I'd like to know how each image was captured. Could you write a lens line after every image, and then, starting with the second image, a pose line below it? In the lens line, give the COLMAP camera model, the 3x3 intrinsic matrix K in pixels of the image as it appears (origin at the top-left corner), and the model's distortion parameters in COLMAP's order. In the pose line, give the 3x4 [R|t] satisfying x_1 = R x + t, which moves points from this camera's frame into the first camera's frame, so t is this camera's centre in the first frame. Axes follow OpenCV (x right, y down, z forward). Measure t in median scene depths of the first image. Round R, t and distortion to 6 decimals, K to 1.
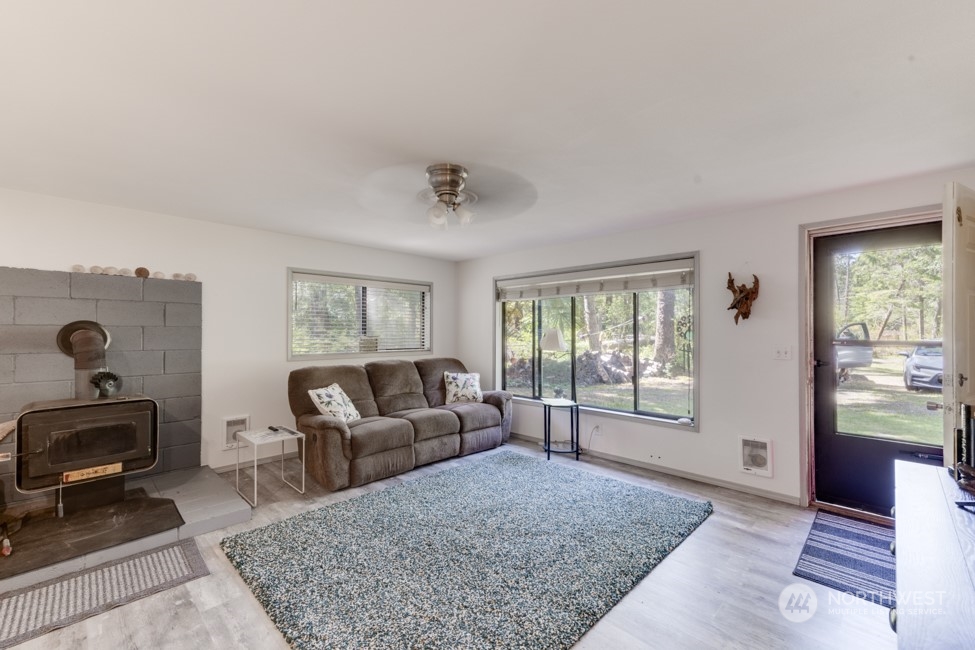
lens RADIAL K [[399.1, 0, 487.8], [0, 399.1, 327.9], [0, 0, 1]] dist [0.013890, 0.000487]
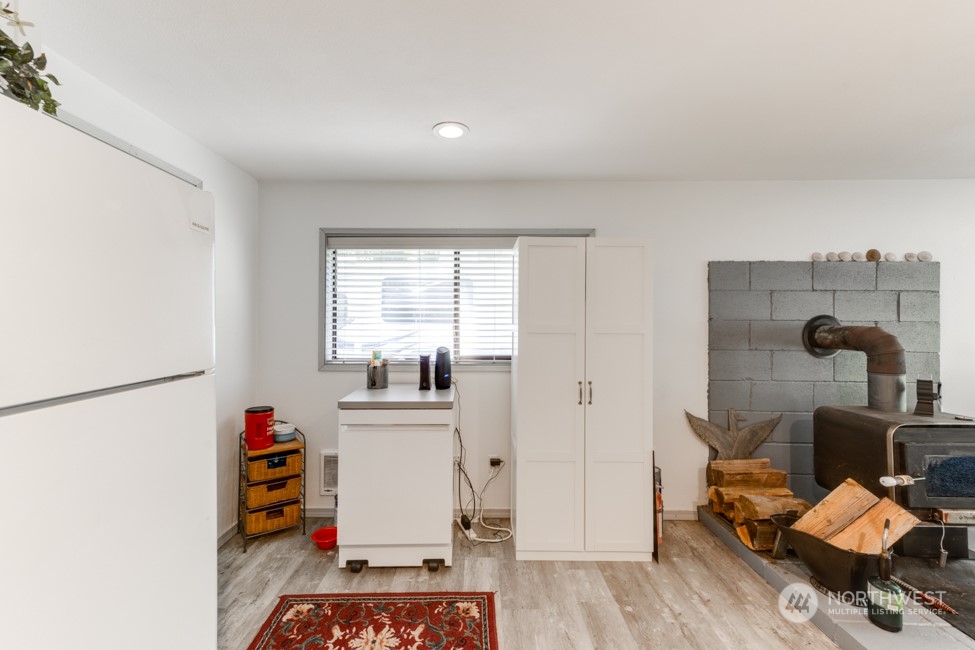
lens RADIAL K [[399.1, 0, 484.5], [0, 399.1, 322.5], [0, 0, 1]] dist [0.013890, 0.000487]
pose [[0.698698, -0.002039, -0.715414, -0.801732], [0.000655, 0.999997, -0.002210, -0.000731], [0.715416, 0.001075, 0.698697, -0.125299]]
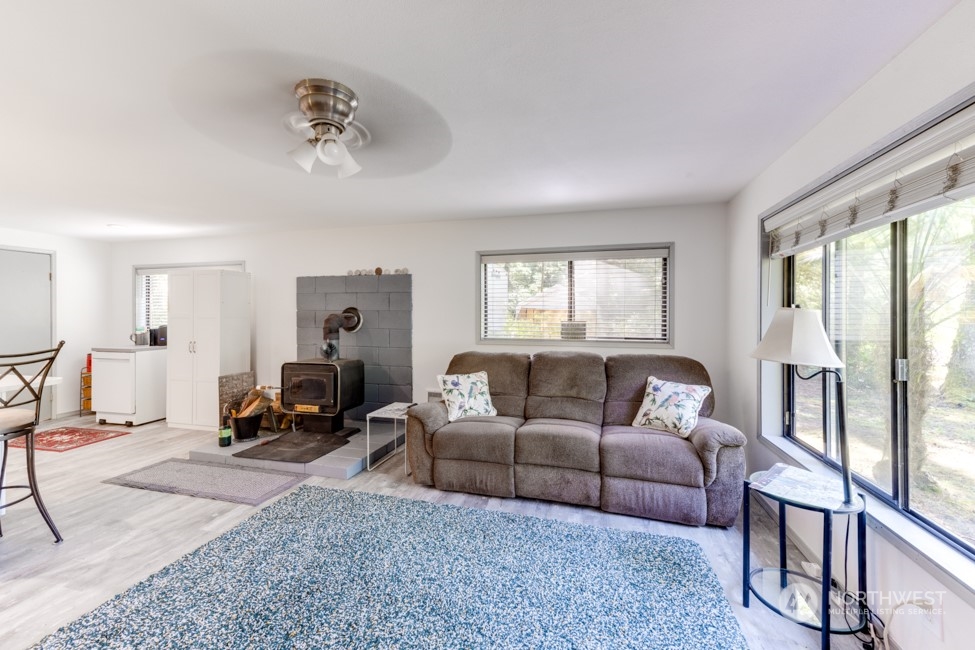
lens RADIAL K [[399.1, 0, 488.2], [0, 399.1, 315.5], [0, 0, 1]] dist [0.013890, 0.000487]
pose [[0.490628, 0.004711, -0.871356, 0.484985], [0.007448, 0.999926, 0.009600, 0.001784], [0.871337, -0.011200, 0.490557, 0.643972]]
